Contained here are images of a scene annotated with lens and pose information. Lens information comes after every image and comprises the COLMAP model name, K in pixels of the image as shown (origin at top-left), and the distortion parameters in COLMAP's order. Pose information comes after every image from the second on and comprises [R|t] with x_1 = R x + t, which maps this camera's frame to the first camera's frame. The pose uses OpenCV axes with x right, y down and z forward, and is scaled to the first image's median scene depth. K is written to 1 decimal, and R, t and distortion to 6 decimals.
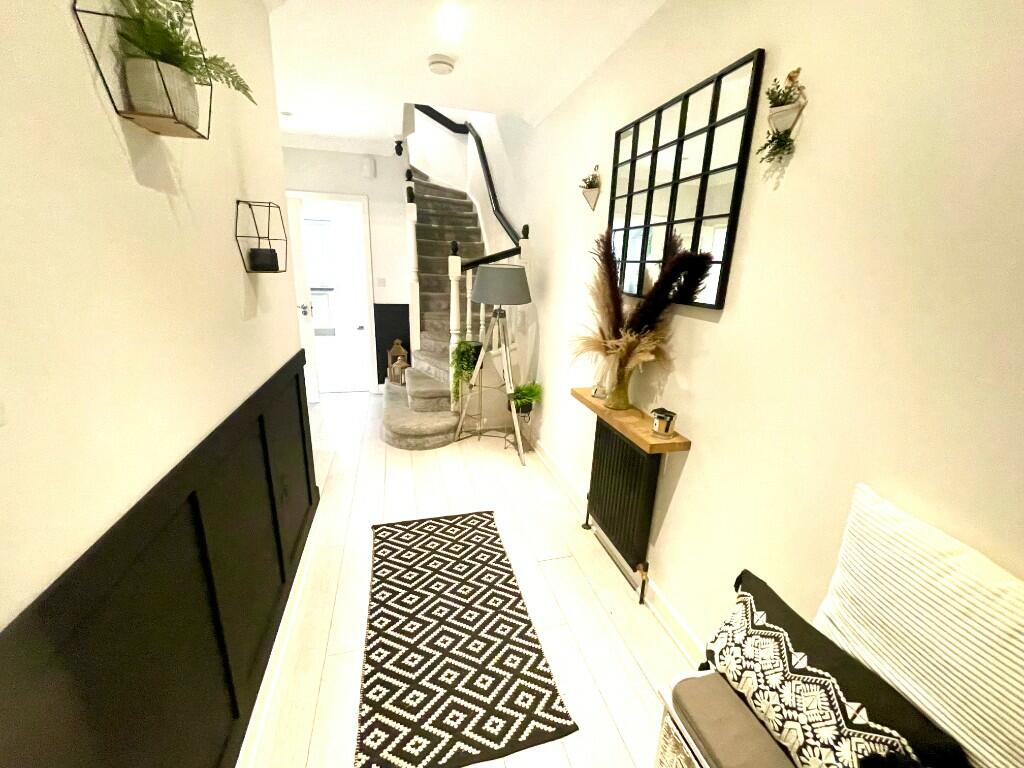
lens RADIAL K [[416.5, 0, 510.6], [0, 416.5, 382.0], [0, 0, 1]] dist [-0.003185, -0.000239]
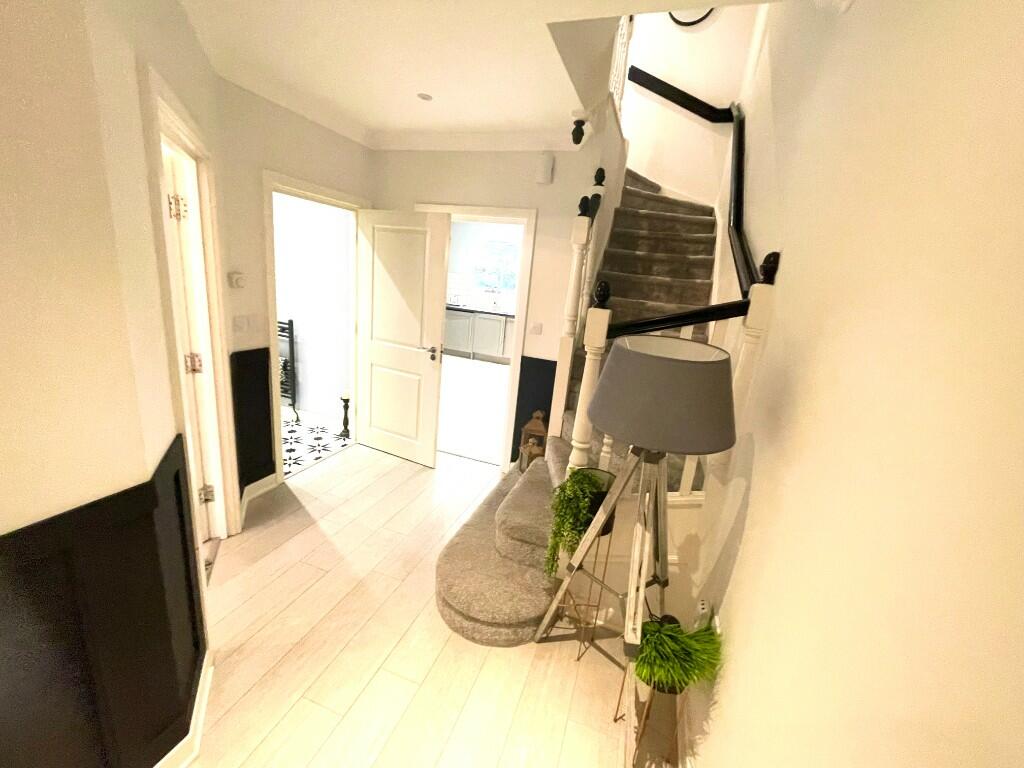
lens RADIAL K [[416.5, 0, 514.6], [0, 416.5, 384.3], [0, 0, 1]] dist [-0.003185, -0.000239]
pose [[0.829398, 0.186516, -0.526602, 0.052186], [-0.215267, 0.976531, 0.006830, -0.142037], [0.515517, 0.107696, 0.850084, 0.381178]]
